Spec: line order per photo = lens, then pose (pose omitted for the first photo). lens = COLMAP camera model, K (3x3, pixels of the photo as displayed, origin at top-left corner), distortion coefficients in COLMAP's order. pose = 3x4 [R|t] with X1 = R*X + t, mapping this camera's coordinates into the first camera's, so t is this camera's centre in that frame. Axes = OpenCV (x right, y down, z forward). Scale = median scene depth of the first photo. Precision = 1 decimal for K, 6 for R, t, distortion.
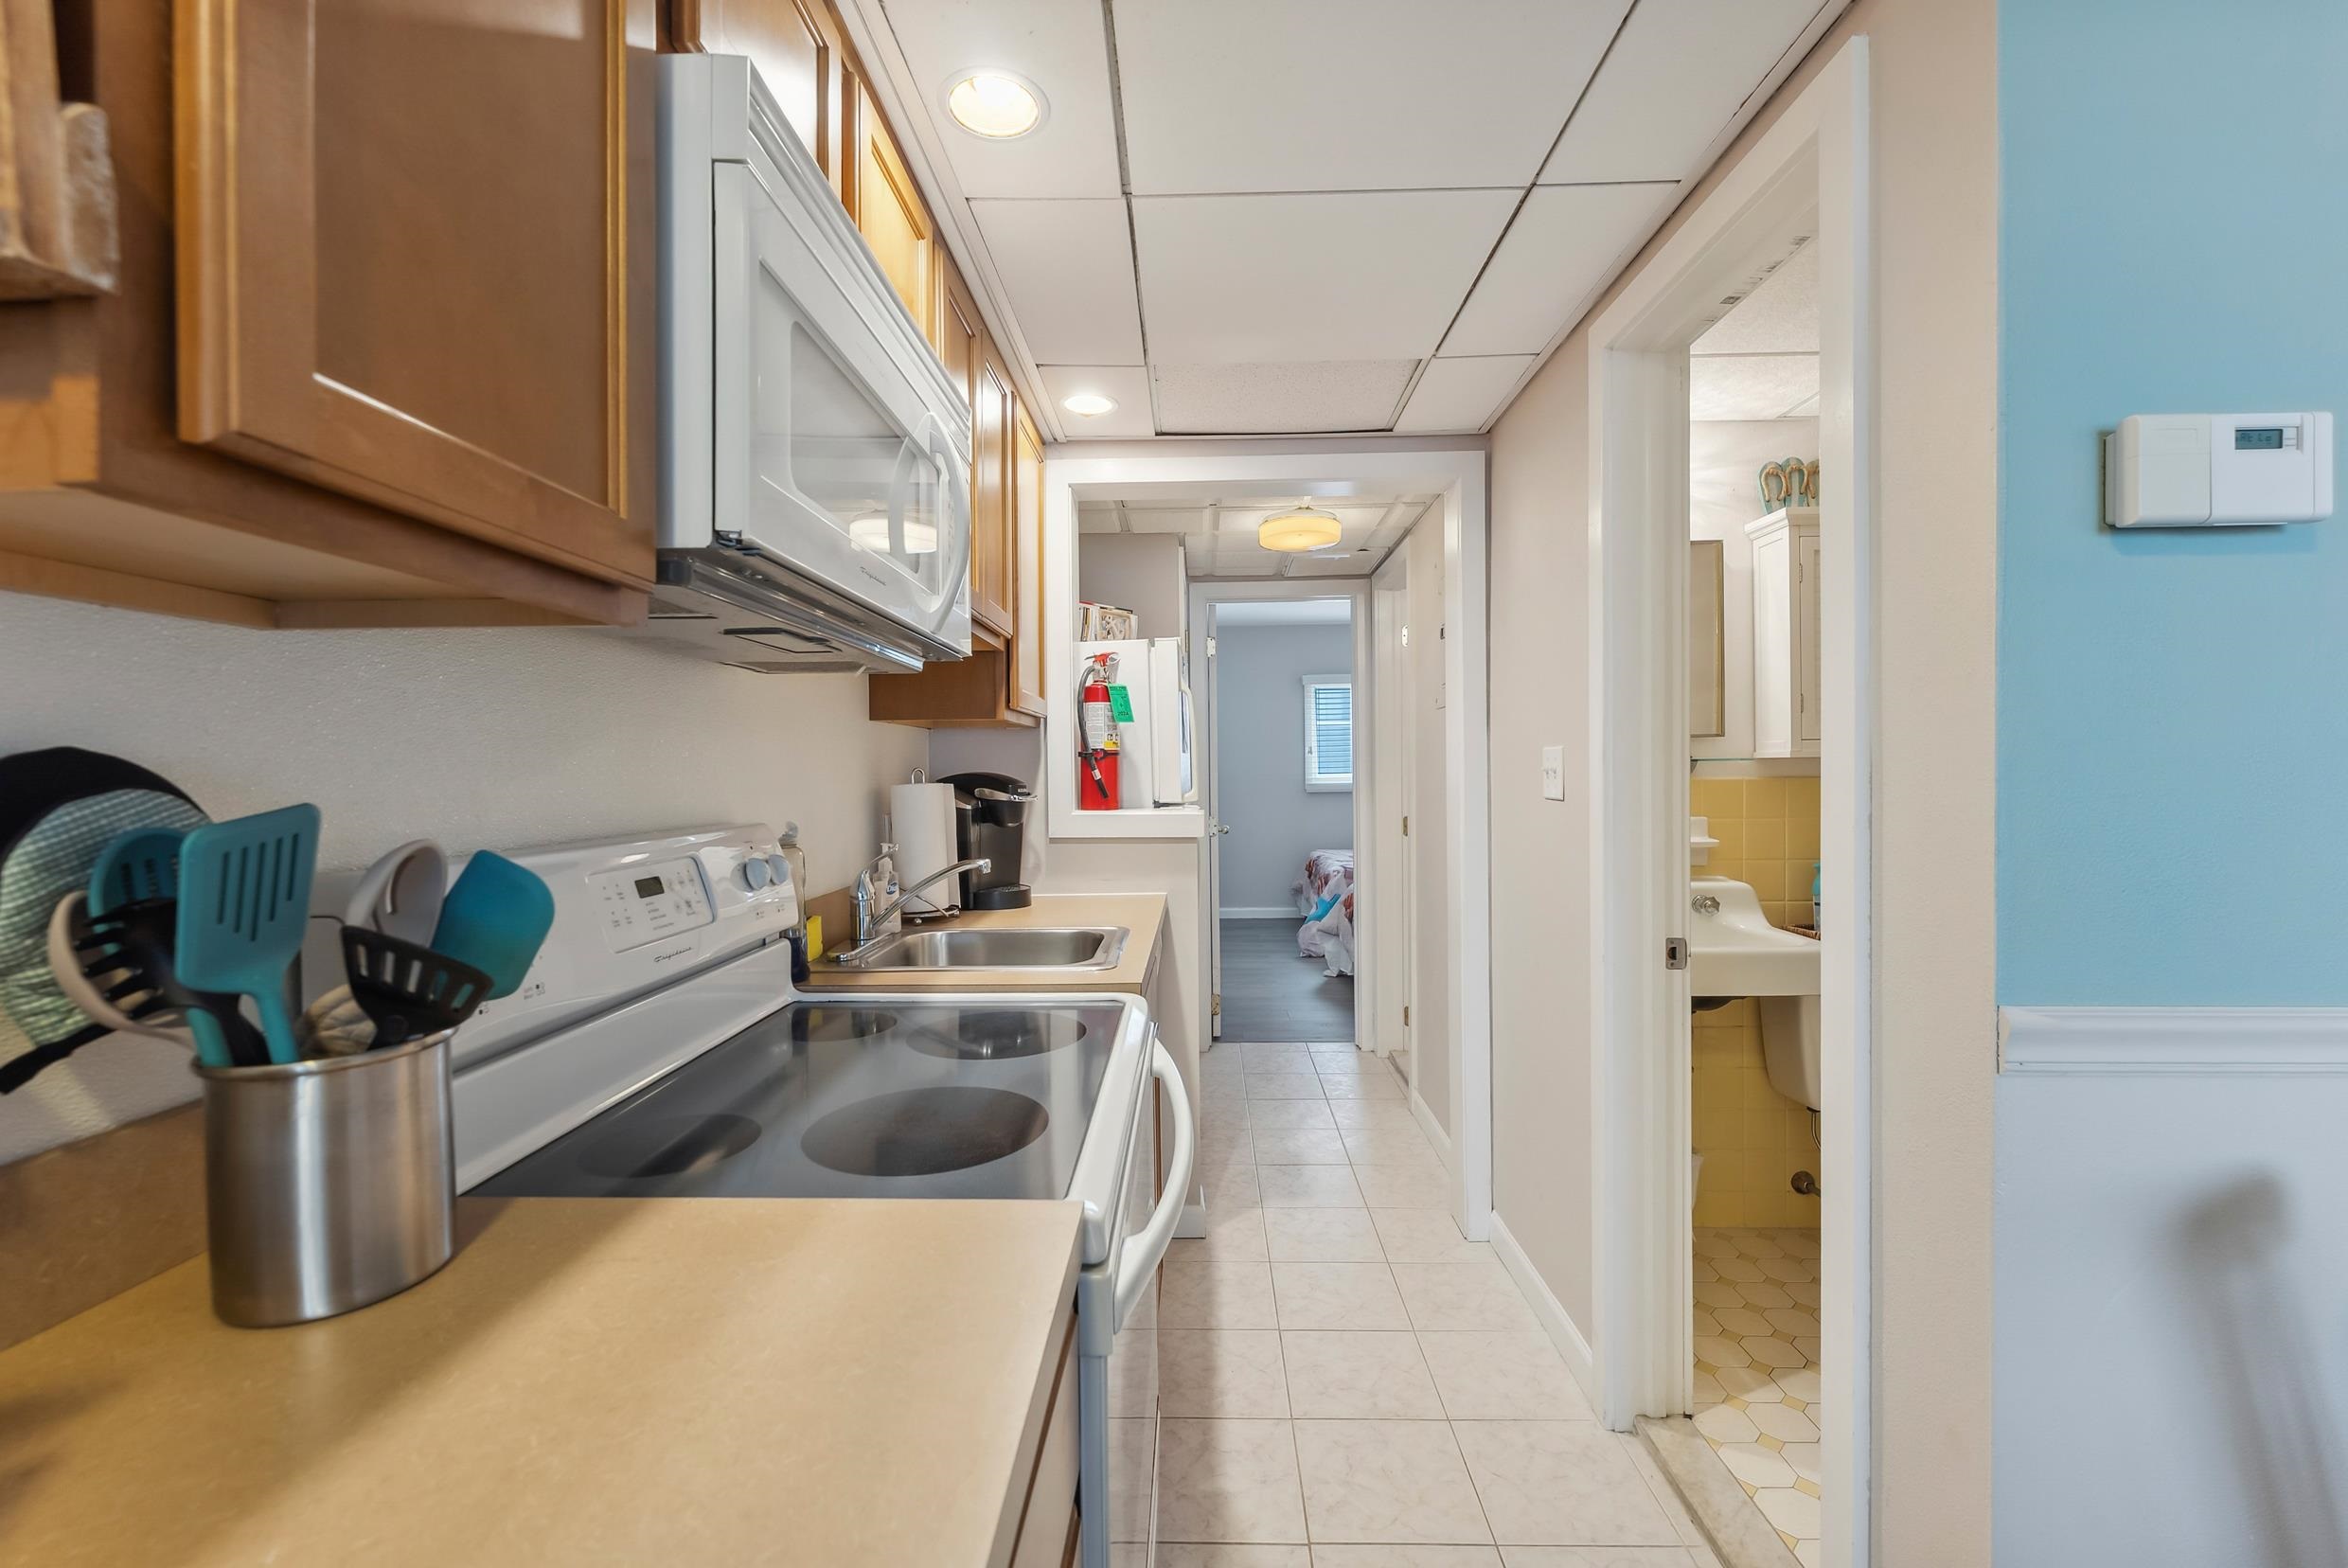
lens RADIAL K [[973.7, 0, 1168.9], [0, 973.7, 777.1], [0, 0, 1]] dist [-0.001181, -0.000564]
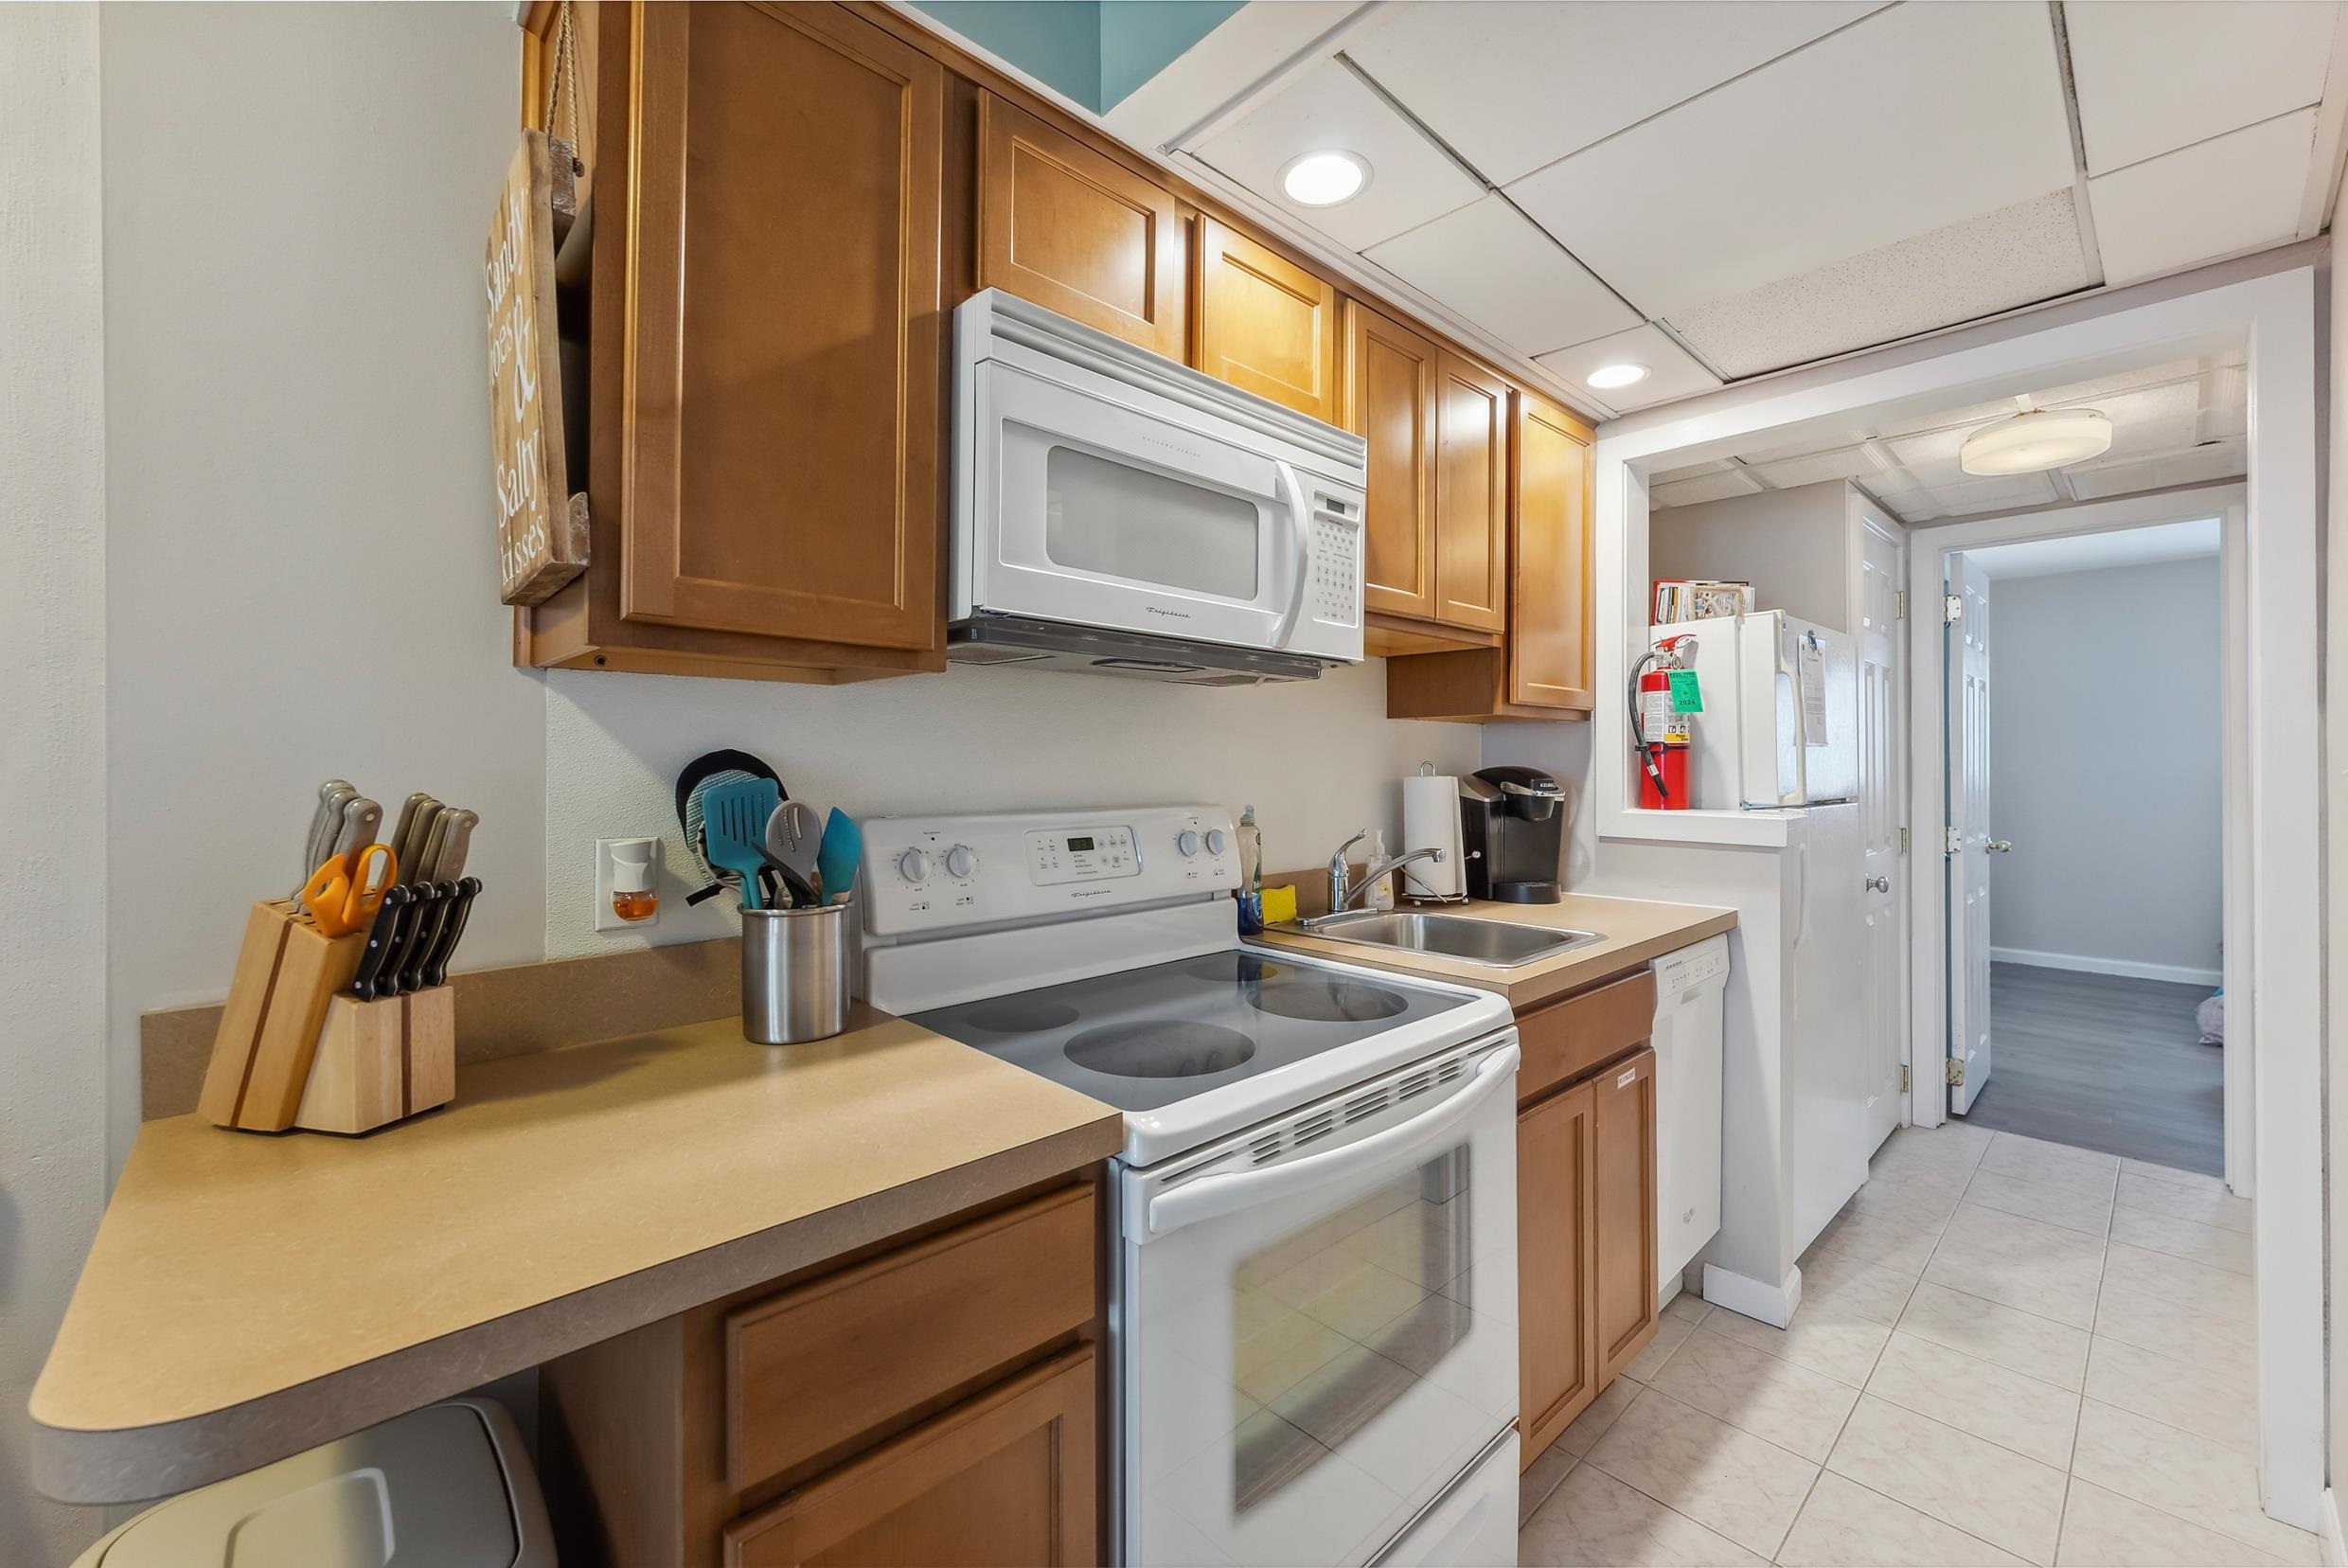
lens RADIAL K [[938.6, 0, 1167.2], [0, 938.6, 759.0], [0, 0, 1]] dist [-0.000608, 0.000020]
pose [[0.702289, 0.006354, -0.711864, 0.256548], [-0.013585, 0.999898, -0.004477, -0.003451], [0.711762, 0.012815, 0.702304, 0.061079]]
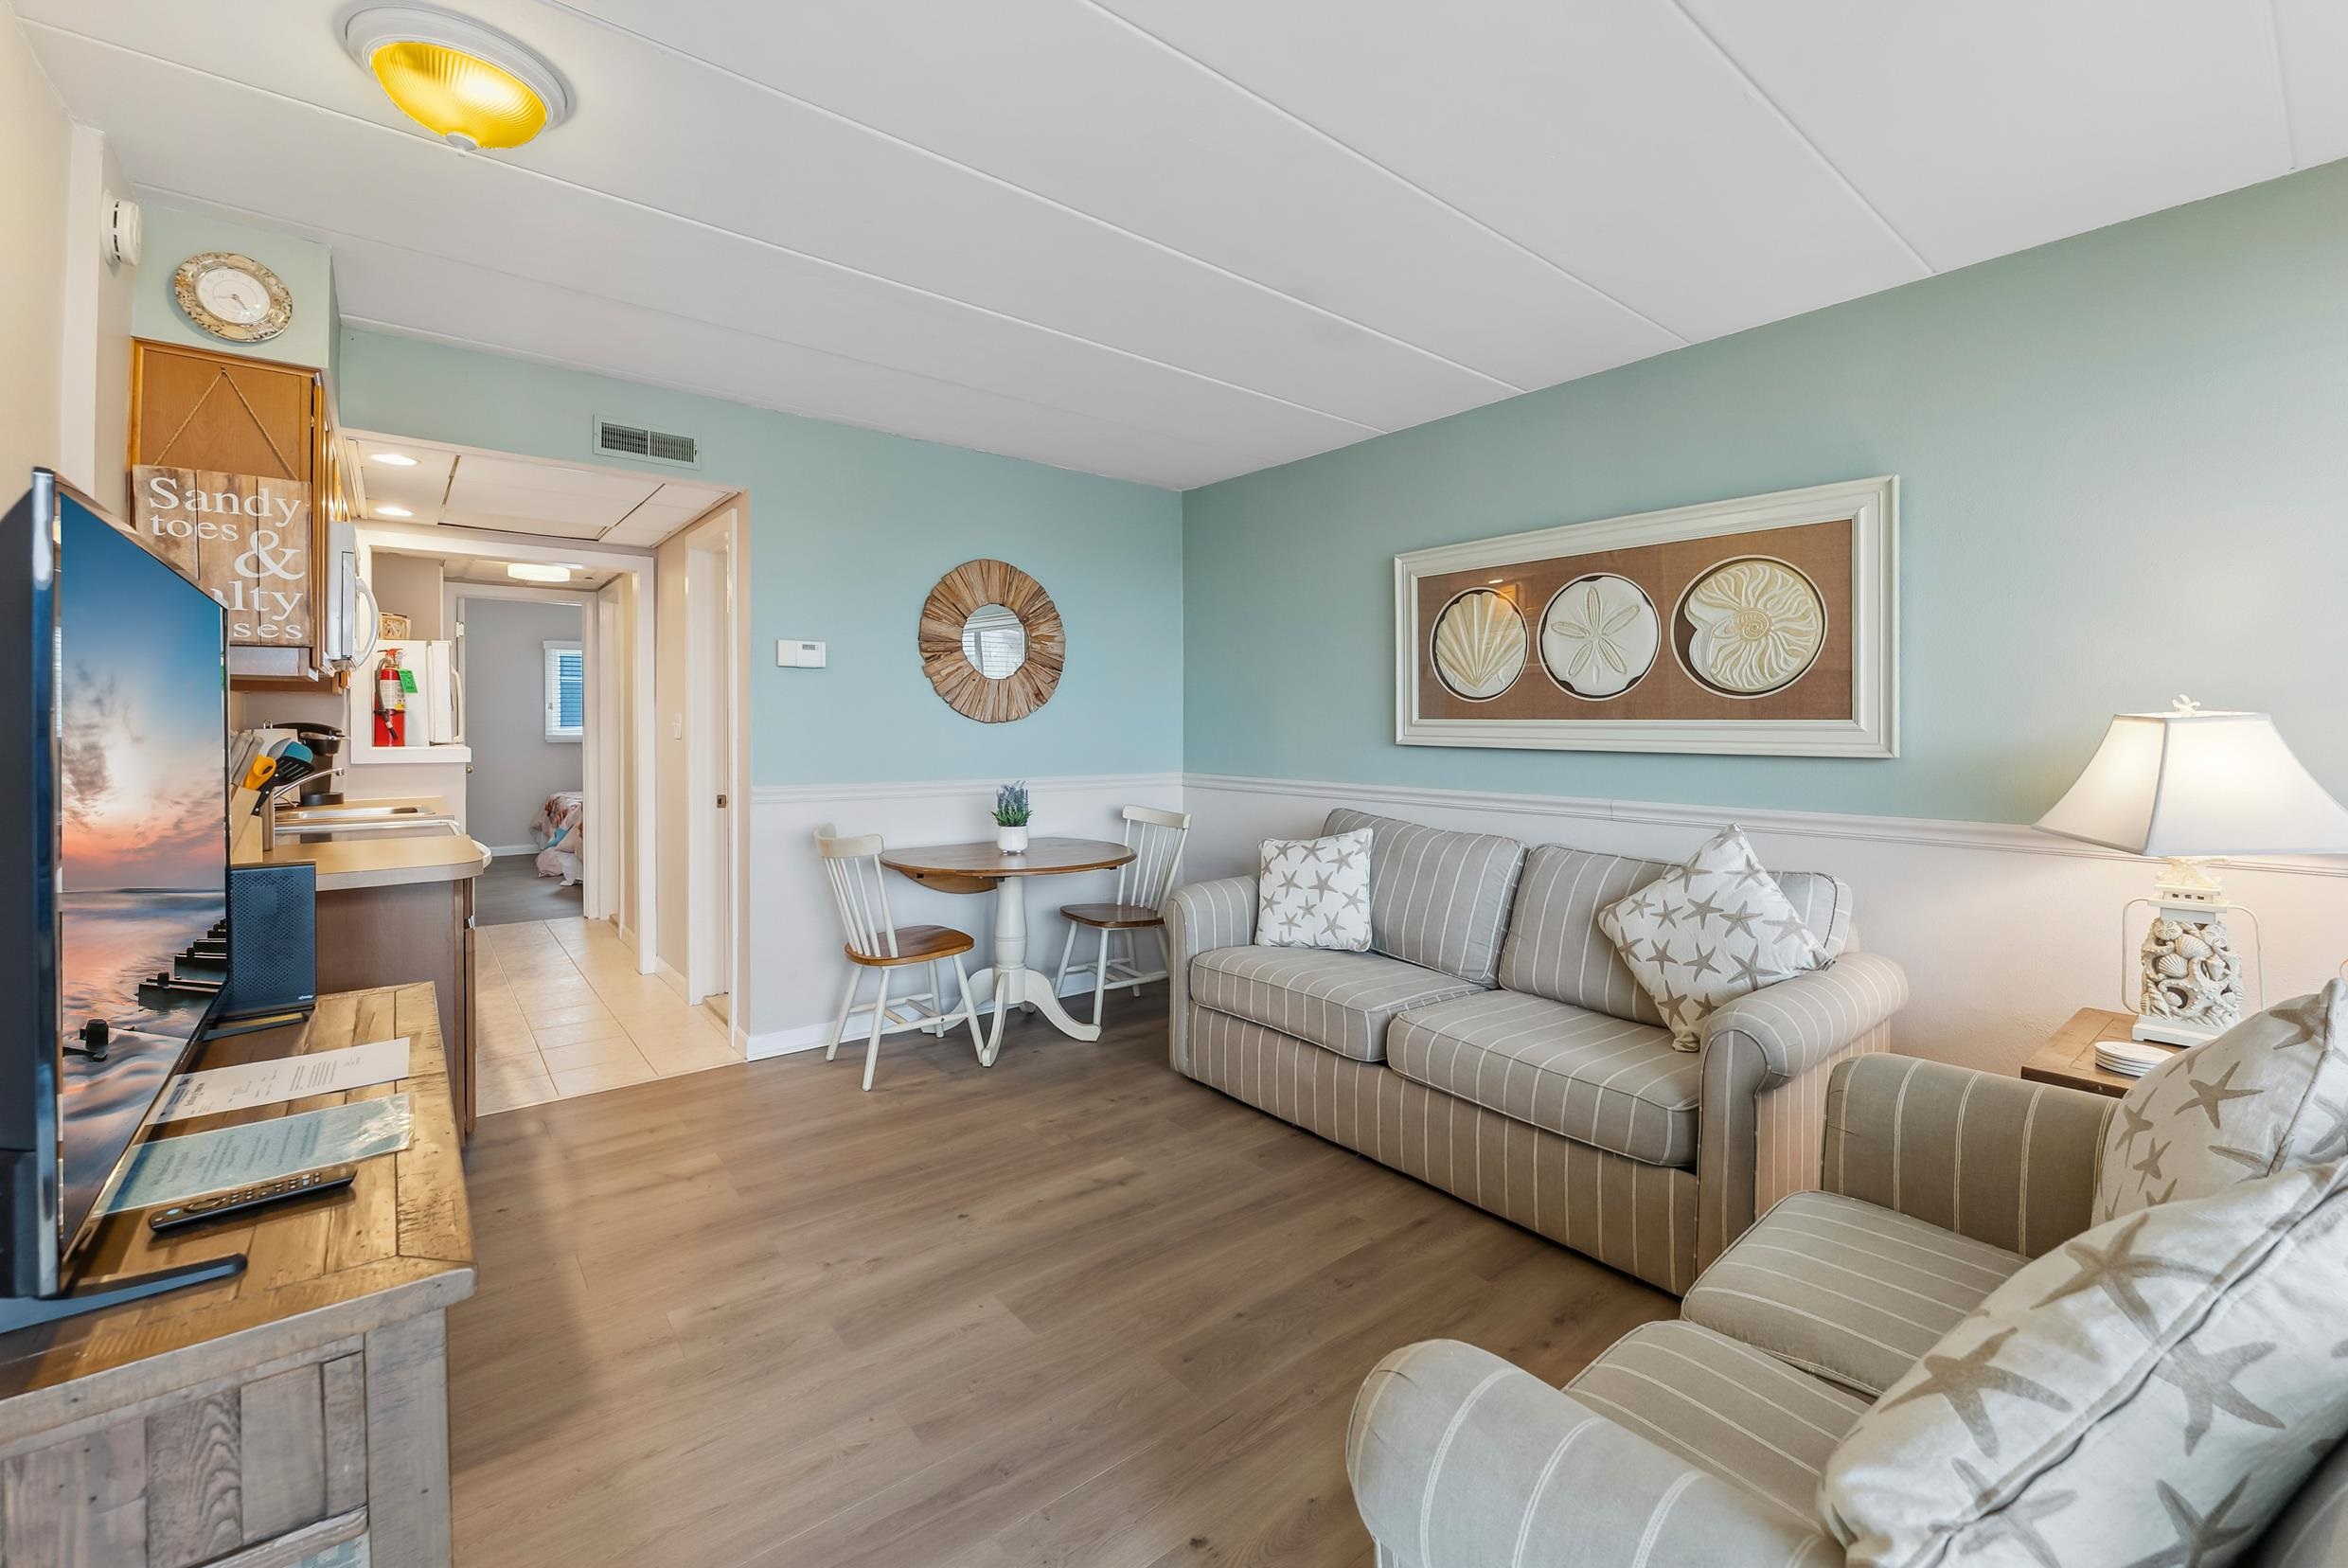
lens RADIAL K [[975.3, 0, 1175.8], [0, 975.3, 730.8], [0, 0, 1]] dist [-0.000765, -0.000417]
pose [[0.758641, 0.007734, 0.651463, -0.151830], [-0.006262, 0.999970, -0.004579, 0.007468], [-0.651479, -0.000605, 0.758667, -1.196504]]
